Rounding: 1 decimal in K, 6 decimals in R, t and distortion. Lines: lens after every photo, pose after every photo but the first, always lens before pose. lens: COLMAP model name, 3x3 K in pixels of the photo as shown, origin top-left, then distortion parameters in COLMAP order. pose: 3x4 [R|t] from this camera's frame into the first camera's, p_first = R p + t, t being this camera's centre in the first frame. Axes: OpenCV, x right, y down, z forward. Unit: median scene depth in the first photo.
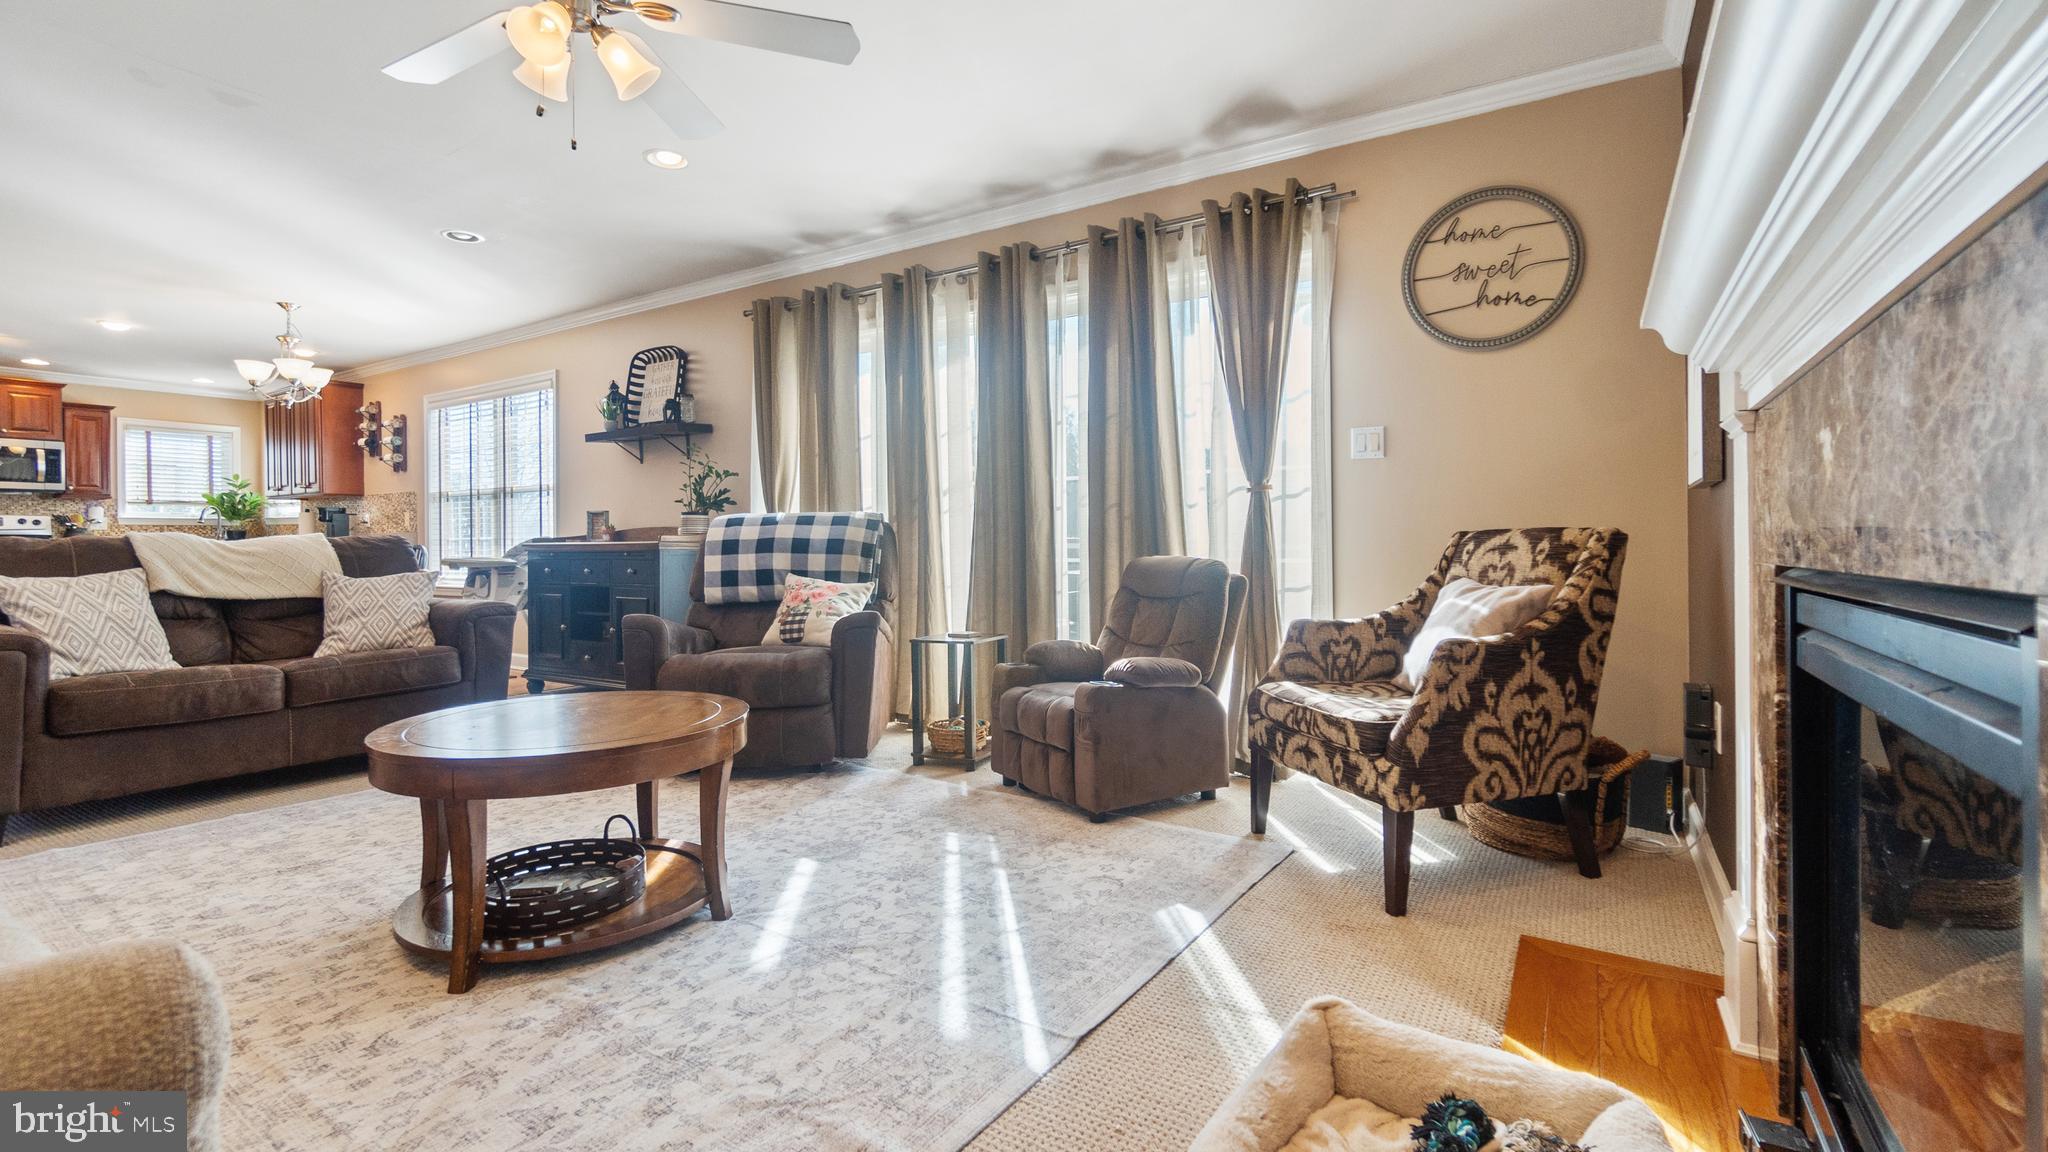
lens RADIAL K [[890.0, 0, 1024.9], [0, 890.0, 543.4], [0, 0, 1]] dist [-0.007263, 0.000170]
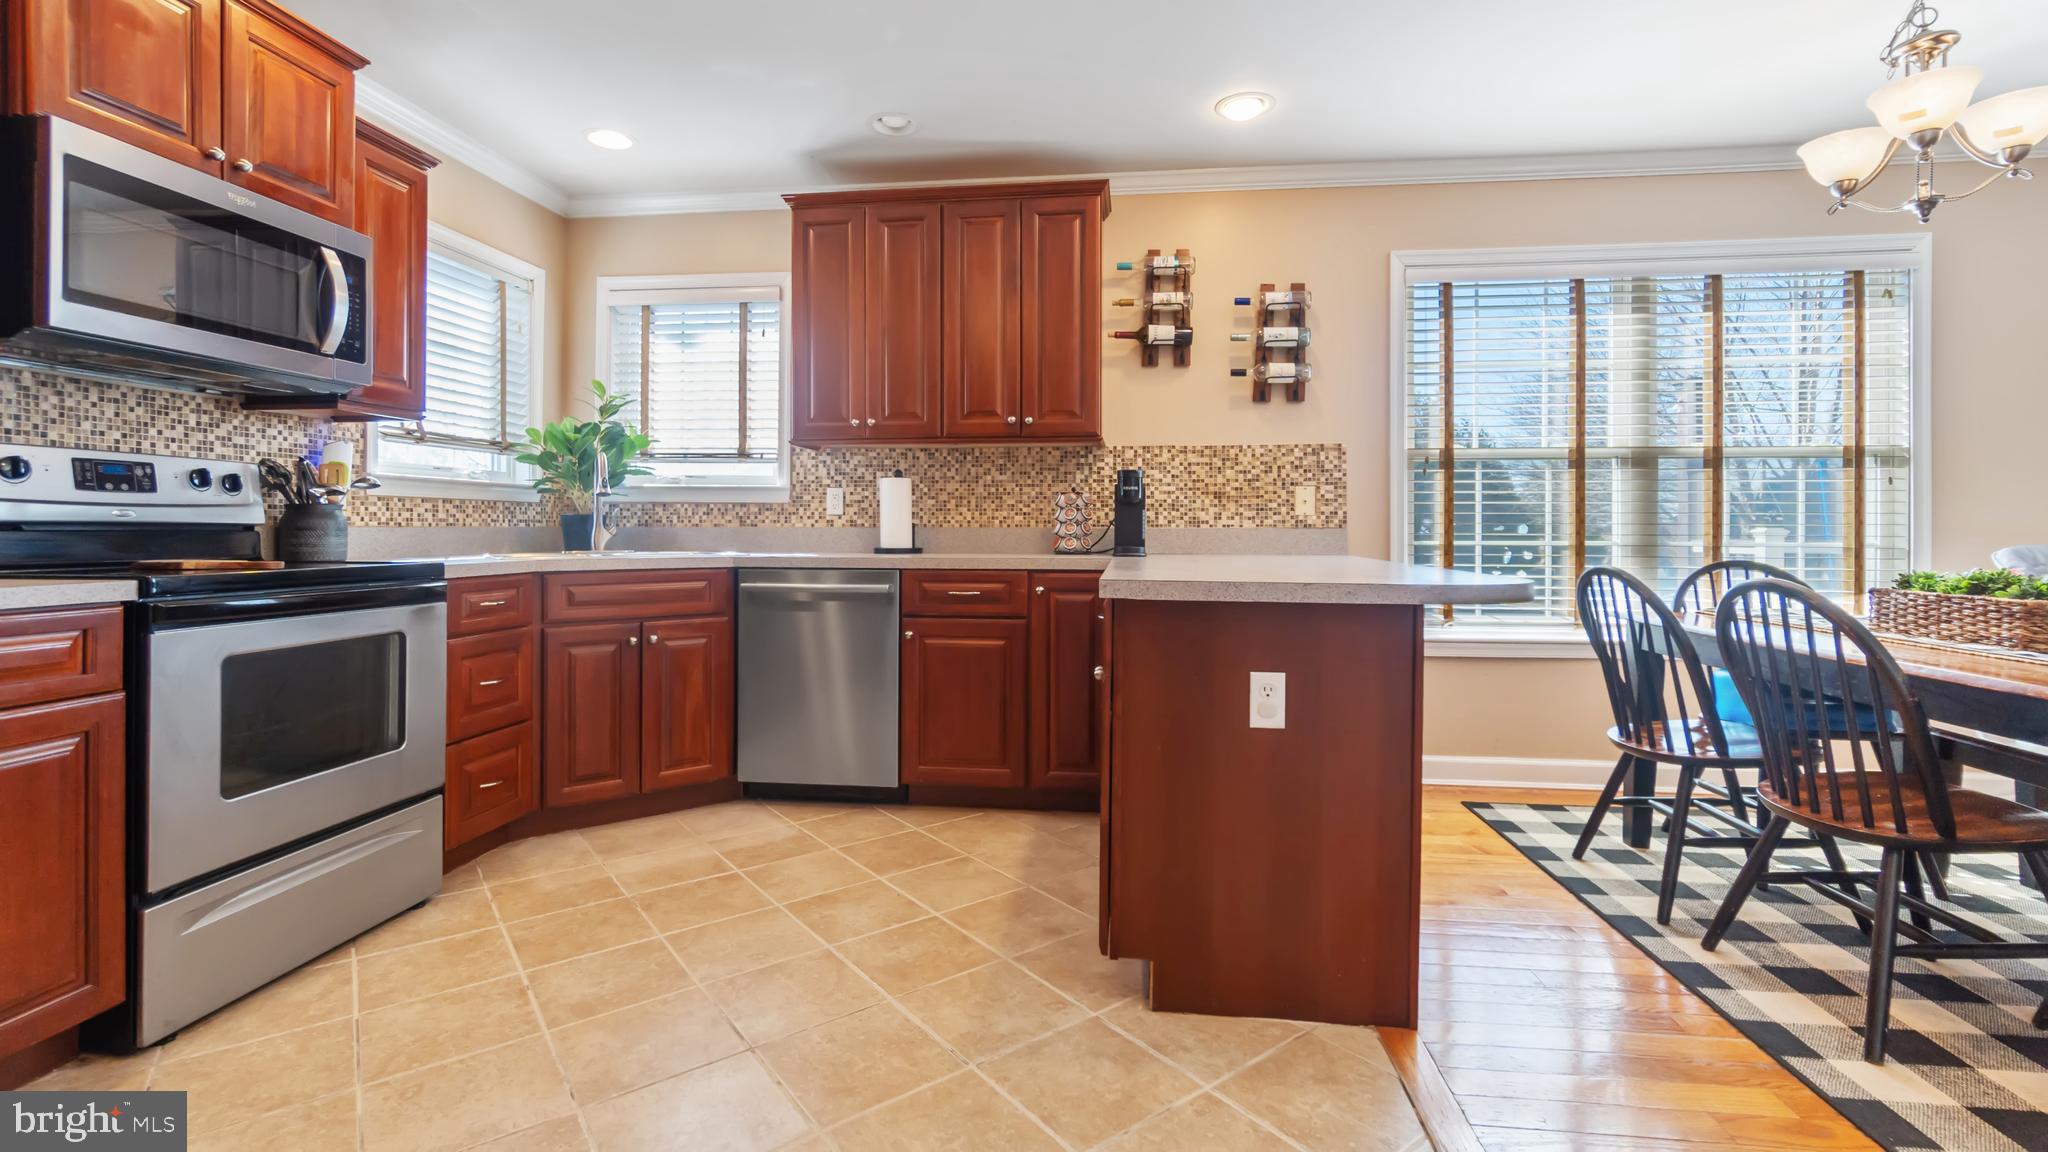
lens RADIAL K [[893.0, 0, 1026.7], [0, 893.0, 524.2], [0, 0, 1]] dist [-0.001907, 0.000544]
pose [[0.902200, 0.008085, 0.431243, -1.093774], [-0.004978, 0.999953, -0.008333, -0.008982], [-0.431290, 0.005371, 0.902198, 0.652494]]
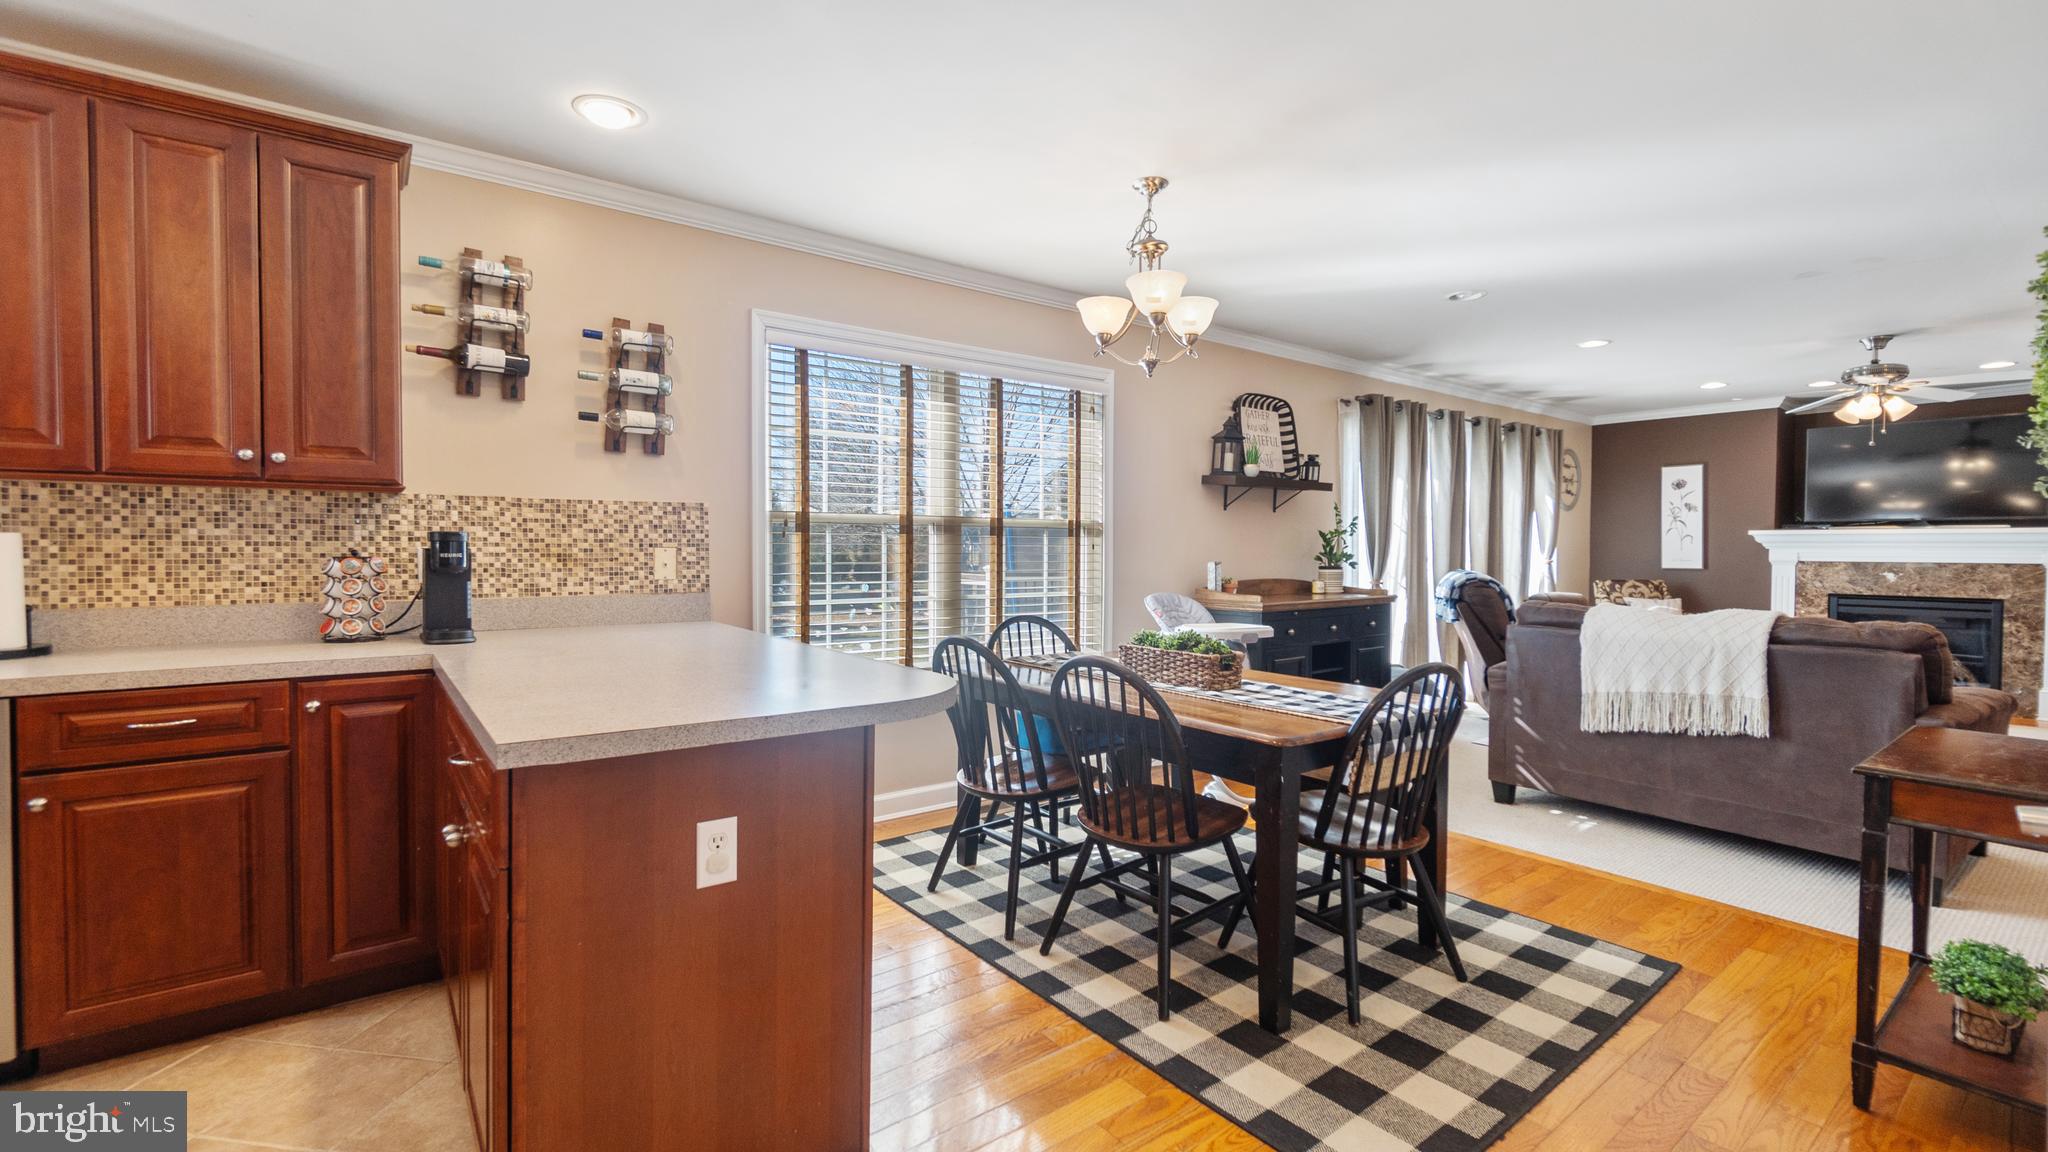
lens RADIAL K [[869.4, 0, 1014.8], [0, 869.4, 567.4], [0, 0, 1]] dist [-0.012536, 0.004602]
pose [[0.353641, -0.014571, 0.935268, -1.092240], [-0.005156, 0.999833, 0.017527, -0.037339], [-0.935367, -0.011021, 0.353507, 0.717206]]
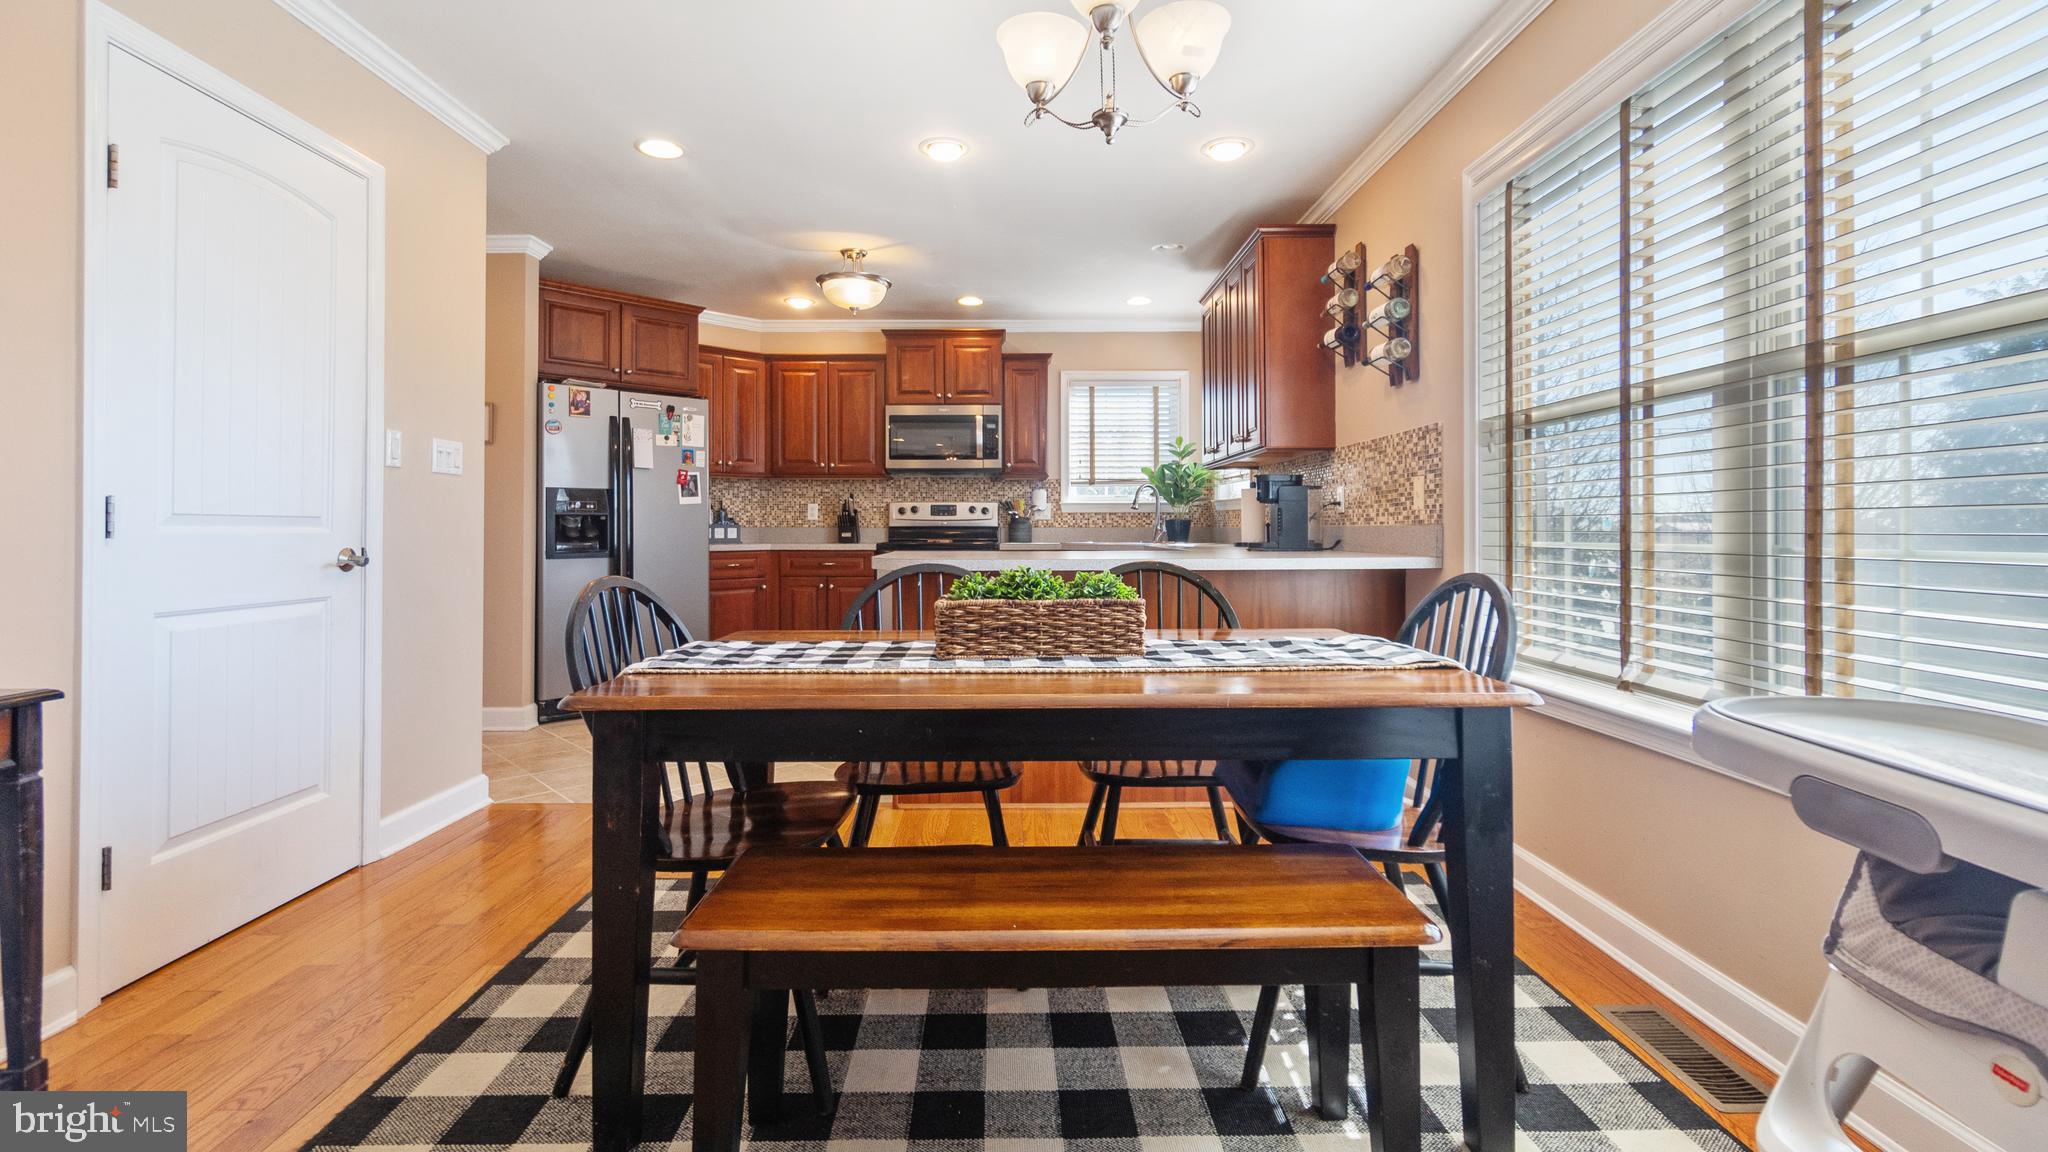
lens RADIAL K [[884.3, 0, 1020.6], [0, 884.3, 527.7], [0, 0, 1]] dist [-0.000566, -0.000004]
pose [[0.539738, 0.004605, -0.841820, -0.471862], [-0.004137, 0.999987, 0.002818, -0.011865], [0.841823, 0.001962, 0.539750, 0.651040]]
